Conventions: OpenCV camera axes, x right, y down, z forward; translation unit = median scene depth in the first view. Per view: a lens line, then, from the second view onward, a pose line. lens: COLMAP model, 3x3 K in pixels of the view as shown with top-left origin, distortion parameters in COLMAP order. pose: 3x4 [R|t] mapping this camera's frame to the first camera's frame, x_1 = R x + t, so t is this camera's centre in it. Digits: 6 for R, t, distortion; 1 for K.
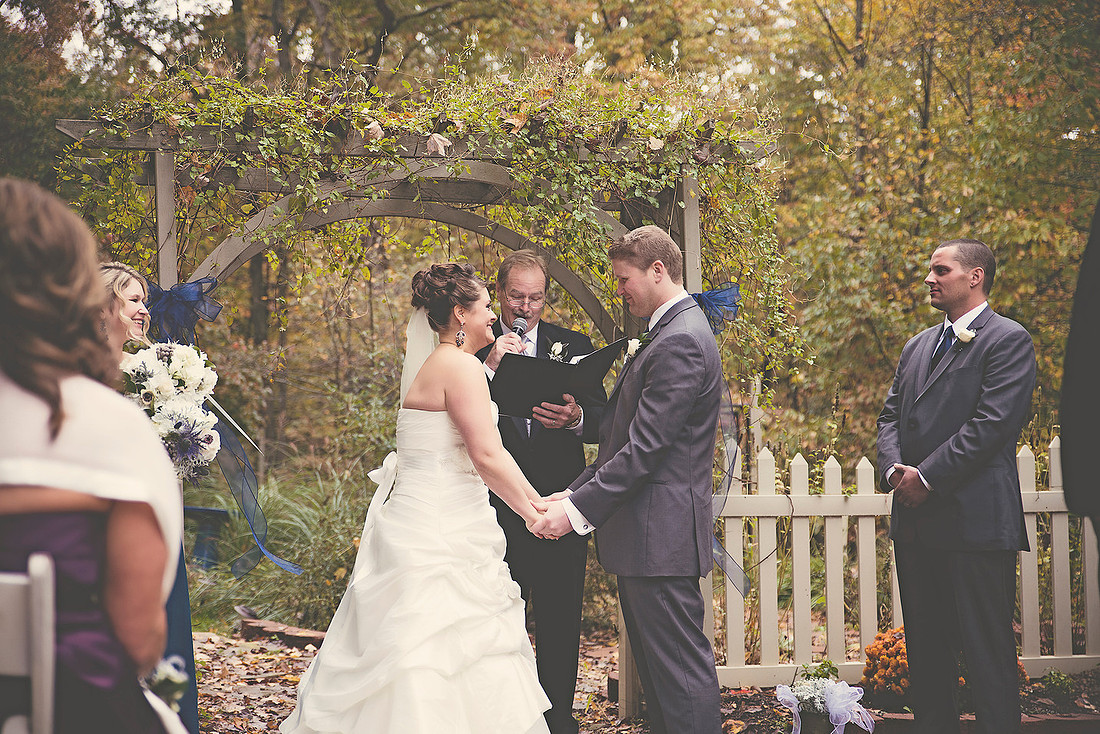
lens RADIAL K [[1729.6, 0, 552.3], [0, 1729.6, 365.5], [0, 0, 1]] dist [0.057117, 0.000000]
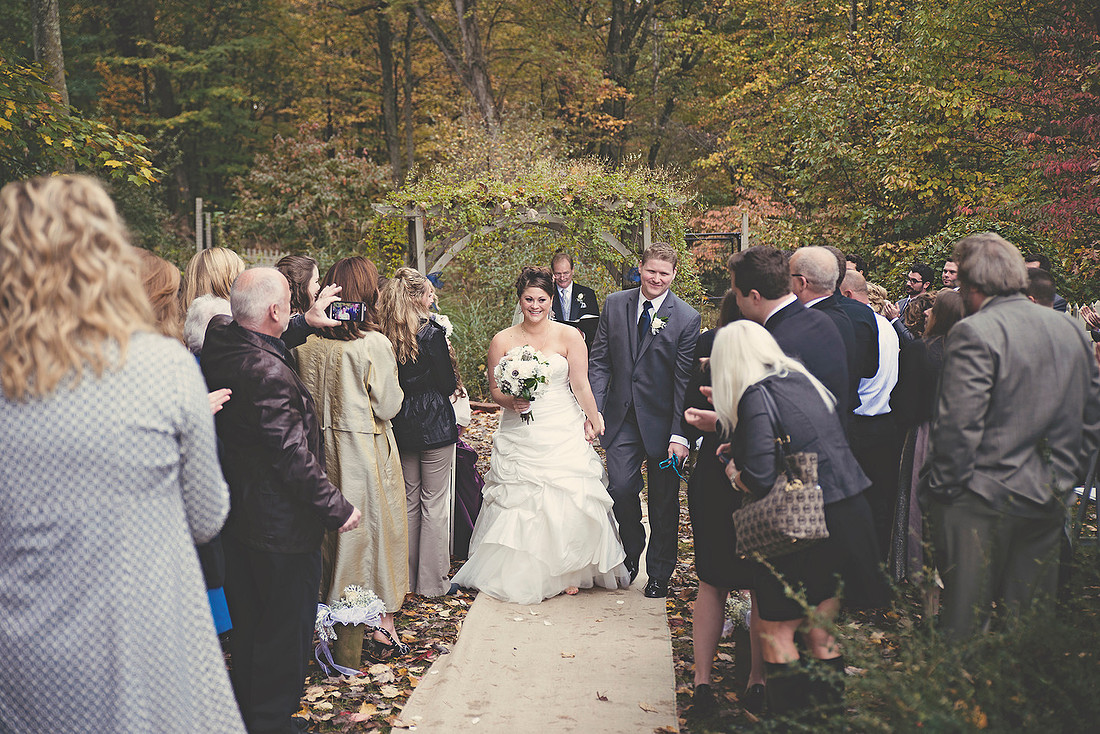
lens RADIAL K [[1583.3, 0, 544.7], [0, 1583.3, 366.5], [0, 0, 1]] dist [0.212453, 0.000000]
pose [[0.998281, -0.003478, -0.058512, 0.022912], [0.013314, 0.985600, 0.168571, -0.089907], [0.057083, -0.169061, 0.983951, -0.361851]]
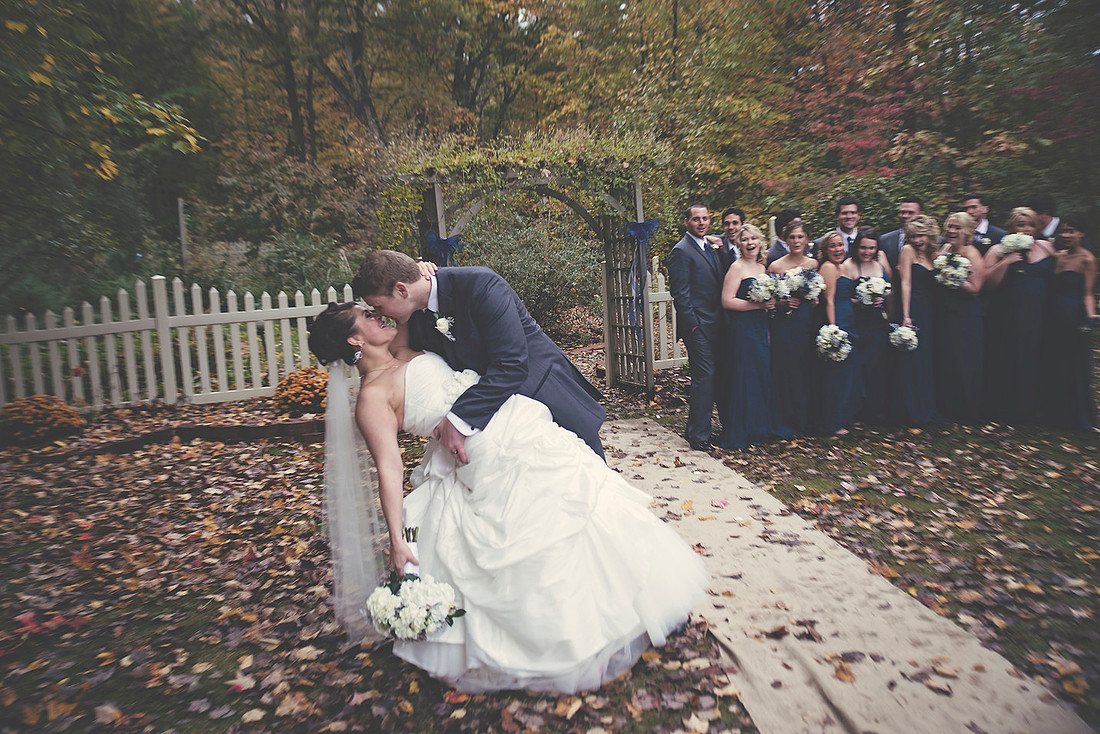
lens RADIAL K [[1021.2, 0, 555.7], [0, 1021.2, 369.8], [0, 0, 1]] dist [-0.001217, 0.000000]
pose [[0.992041, -0.070874, 0.104072, -0.071709], [0.045553, 0.972571, 0.228102, -0.060128], [-0.117383, -0.221546, 0.968059, -0.161796]]
